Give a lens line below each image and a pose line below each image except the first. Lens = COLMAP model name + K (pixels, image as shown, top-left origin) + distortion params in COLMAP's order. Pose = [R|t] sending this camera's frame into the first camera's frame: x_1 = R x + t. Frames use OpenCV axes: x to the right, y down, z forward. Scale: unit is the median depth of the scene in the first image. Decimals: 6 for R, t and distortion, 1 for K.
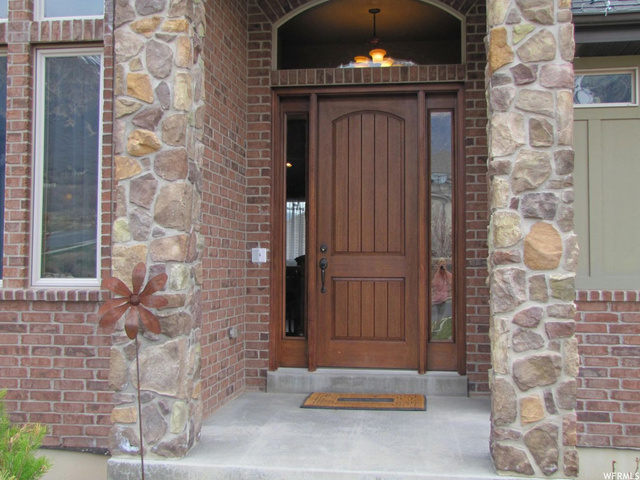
lens RADIAL K [[751.3, 0, 320.0], [0, 751.3, 240.0], [0, 0, 1]] dist [-0.002927, 0.005949]
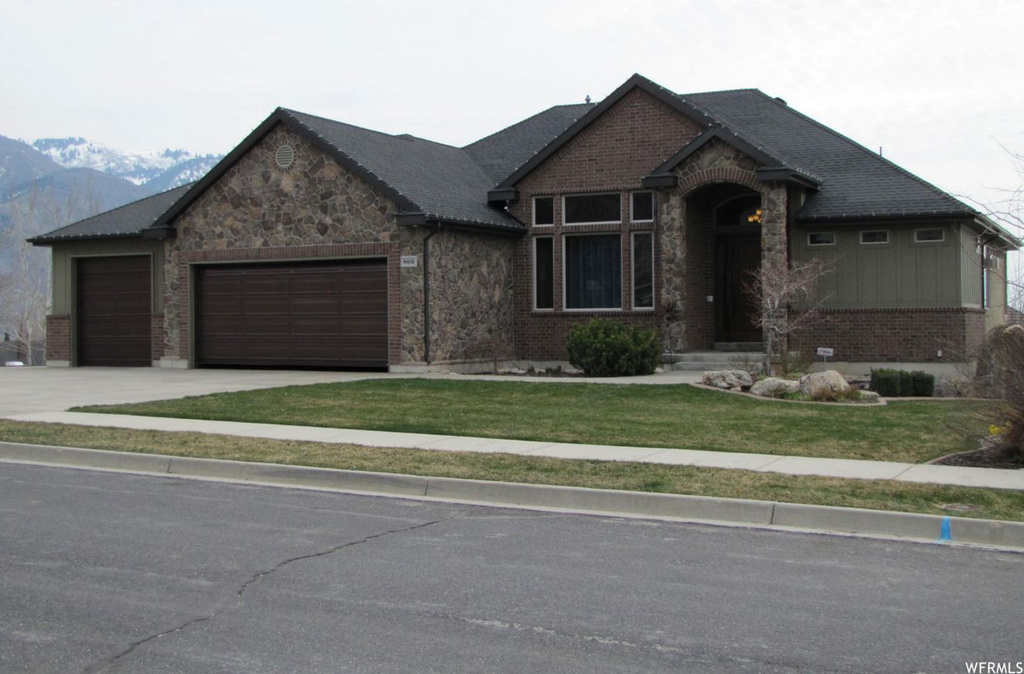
lens RADIAL K [[1226.7, 0, 510.7], [0, 1226.7, 315.1], [0, 0, 1]] dist [-0.019010, -0.006500]
pose [[0.949919, -0.014305, -0.312167, 0.881587], [0.024464, 0.999290, 0.028651, -0.090290], [0.311536, -0.034853, 0.949595, -4.862940]]
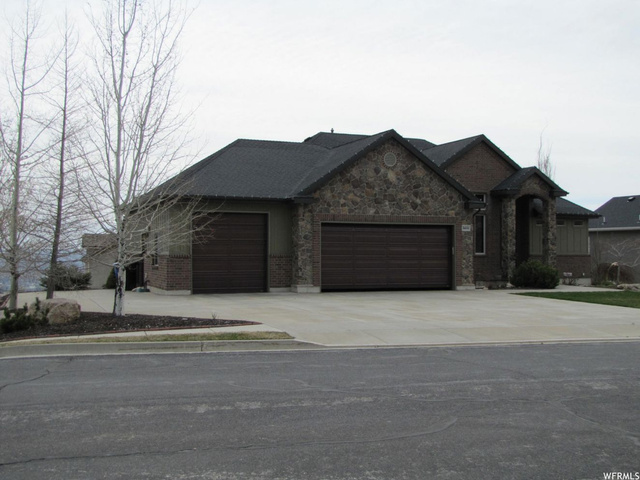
lens RADIAL K [[751.3, 0, 320.0], [0, 751.3, 240.0], [0, 0, 1]] dist [-0.002927, 0.005949]
pose [[0.850451, 0.003121, 0.526045, -5.715041], [-0.018925, 0.999517, 0.024667, -0.219977], [-0.525714, -0.030934, 0.850099, -4.286355]]
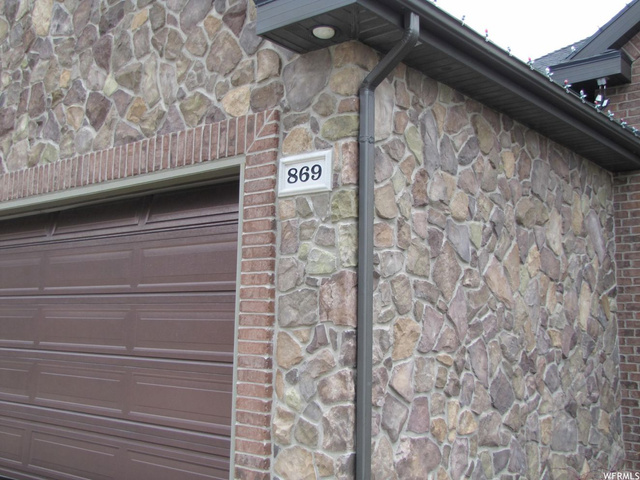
lens RADIAL K [[751.3, 0, 320.0], [0, 751.3, 240.0], [0, 0, 1]] dist [-0.002927, 0.005949]
pose [[0.850471, -0.051227, -0.523522, -0.837131], [0.002611, 0.995646, -0.093182, -0.012708], [0.526015, 0.077882, 0.846901, -0.364213]]
